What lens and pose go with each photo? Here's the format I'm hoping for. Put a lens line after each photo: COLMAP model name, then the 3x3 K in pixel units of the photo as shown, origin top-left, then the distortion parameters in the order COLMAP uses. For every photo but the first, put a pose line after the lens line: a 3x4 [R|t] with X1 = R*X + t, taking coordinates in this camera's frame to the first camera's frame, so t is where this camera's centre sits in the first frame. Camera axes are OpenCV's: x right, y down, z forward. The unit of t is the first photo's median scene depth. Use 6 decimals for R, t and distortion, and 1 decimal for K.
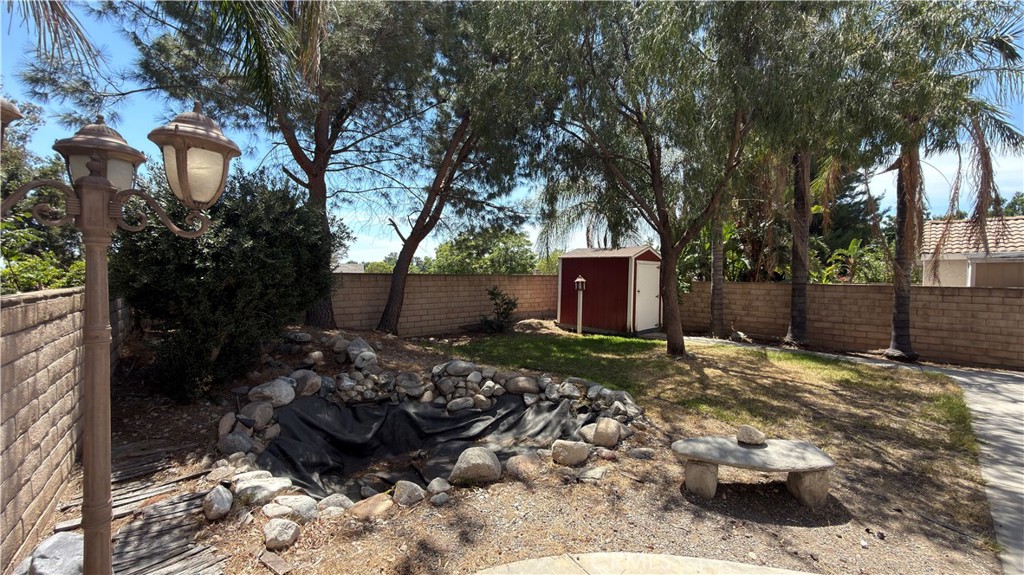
lens RADIAL K [[411.4, 0, 510.6], [0, 411.4, 287.7], [0, 0, 1]] dist [0.000764, 0.000045]
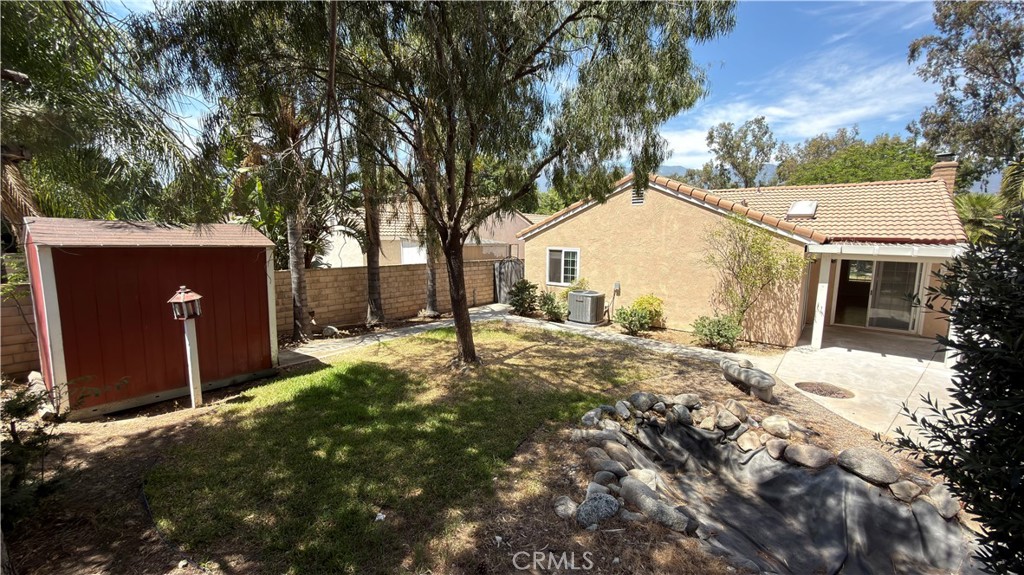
lens RADIAL K [[411.4, 0, 509.1], [0, 411.4, 286.5], [0, 0, 1]] dist [0.000764, 0.000045]
pose [[-0.127771, -0.135741, 0.982471, -0.408016], [0.017649, 0.990122, 0.139093, -0.107862], [-0.991647, 0.035112, -0.124114, 0.819391]]
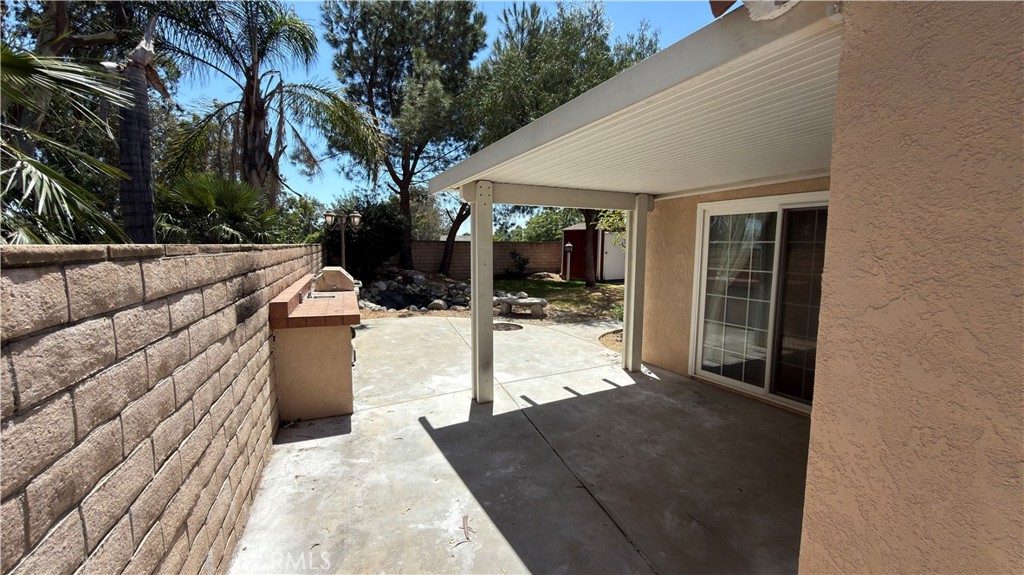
lens RADIAL K [[411.4, 0, 511.3], [0, 411.4, 289.1], [0, 0, 1]] dist [0.000764, 0.000045]
pose [[0.965782, 0.024357, -0.258207, 0.428798], [-0.006066, 0.997429, 0.071403, 0.041872], [0.259283, -0.067393, 0.963447, -0.610832]]
